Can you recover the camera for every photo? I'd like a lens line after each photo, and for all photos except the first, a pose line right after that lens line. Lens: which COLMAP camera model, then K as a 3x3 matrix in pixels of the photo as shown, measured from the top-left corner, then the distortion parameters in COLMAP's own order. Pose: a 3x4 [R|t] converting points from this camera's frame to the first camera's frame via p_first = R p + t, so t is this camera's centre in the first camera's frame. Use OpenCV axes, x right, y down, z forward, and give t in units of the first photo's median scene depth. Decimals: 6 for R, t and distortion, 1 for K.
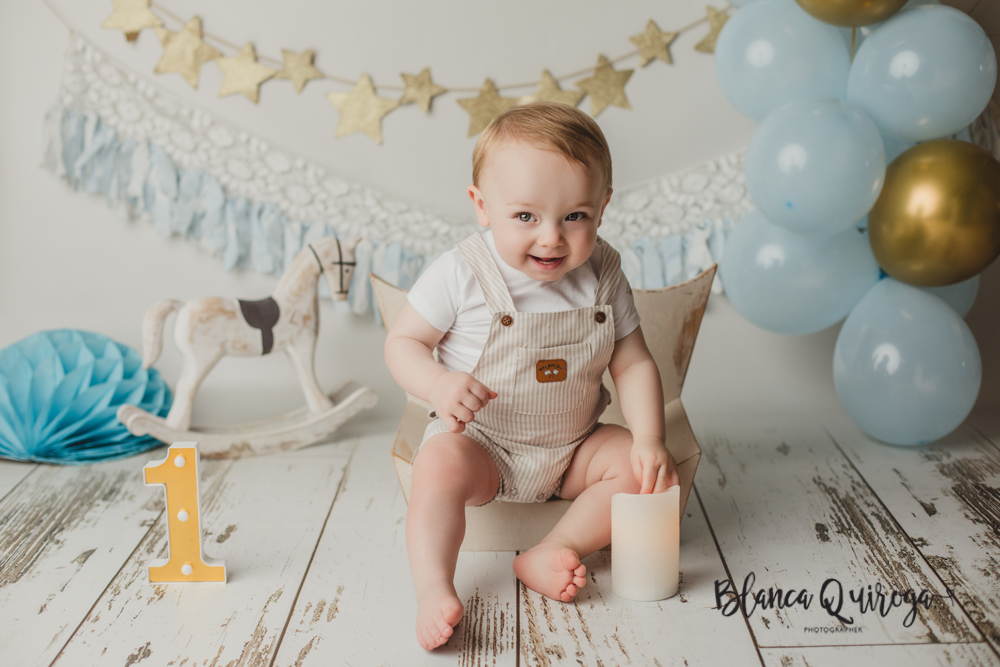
lens RADIAL K [[1471.4, 0, 483.5], [0, 1471.4, 328.3], [0, 0, 1]] dist [-0.091894, -0.061626]
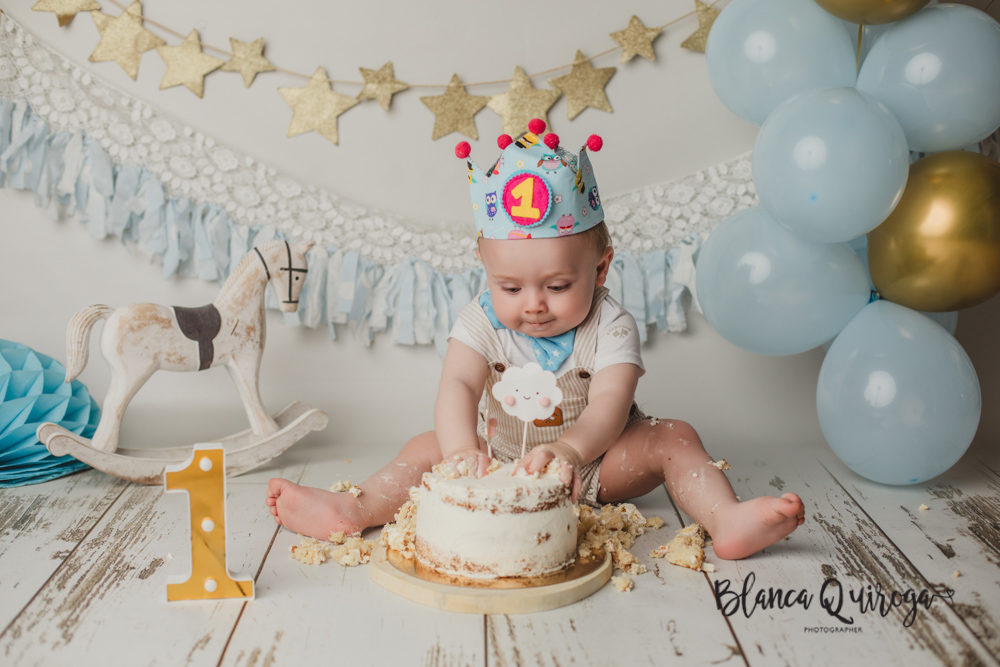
lens RADIAL K [[1471.4, 0, 483.5], [0, 1471.4, 328.3], [0, 0, 1]] dist [-0.091894, -0.061626]
pose [[0.999389, 0.017850, 0.030034, -0.005048], [-0.017025, 0.999476, -0.027527, 0.014681], [-0.030510, 0.026999, 0.999170, 0.099518]]
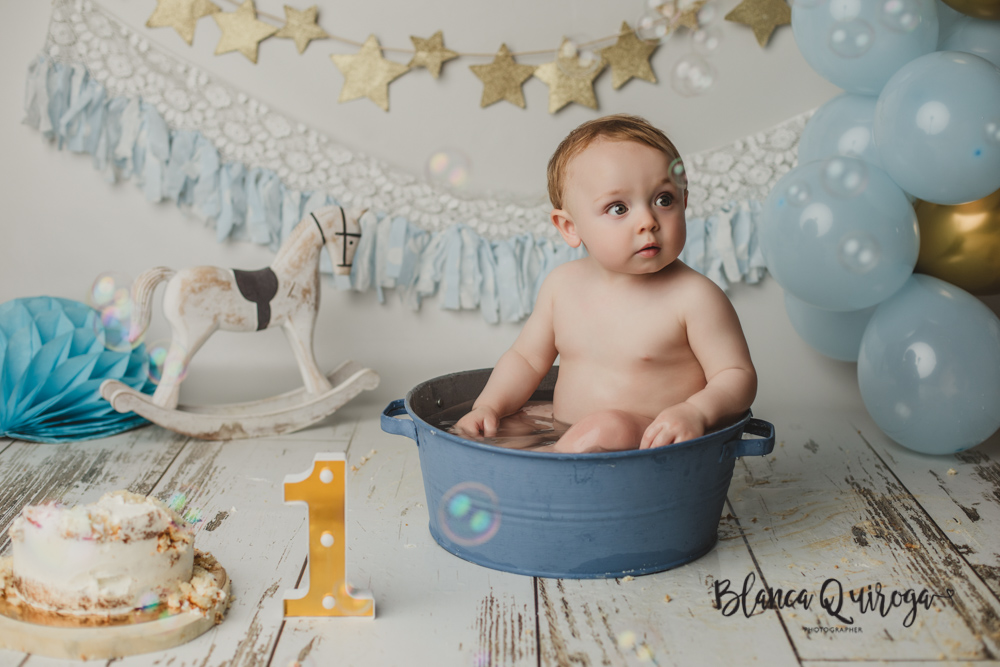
lens RADIAL K [[1494.9, 0, 500.0], [0, 1494.9, 333.5], [0, 0, 1]] dist [-0.001743, -0.584839]
pose [[0.999322, 0.029162, 0.022492, -0.017999], [-0.029381, 0.999523, 0.009478, 0.006676], [-0.022204, -0.010132, 0.999702, 0.047224]]
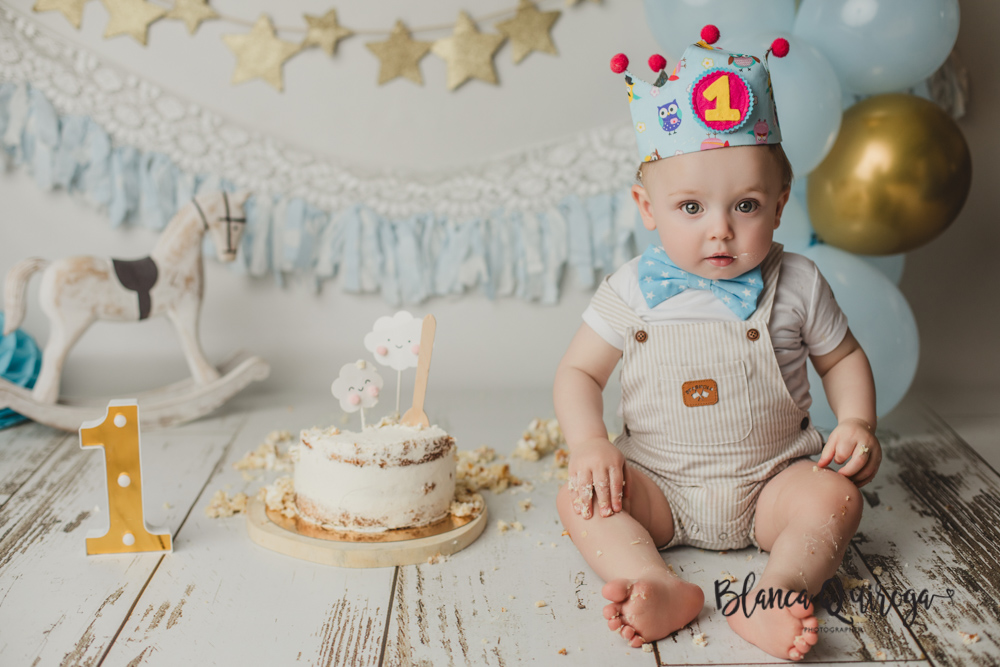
lens RADIAL K [[1471.4, 0, 483.5], [0, 1471.4, 328.3], [0, 0, 1]] dist [-0.091894, -0.061626]
pose [[0.999787, 0.007790, 0.019115, 0.043249], [-0.008201, 0.999735, 0.021505, 0.002177], [-0.018942, -0.021657, 0.999586, 0.097122]]
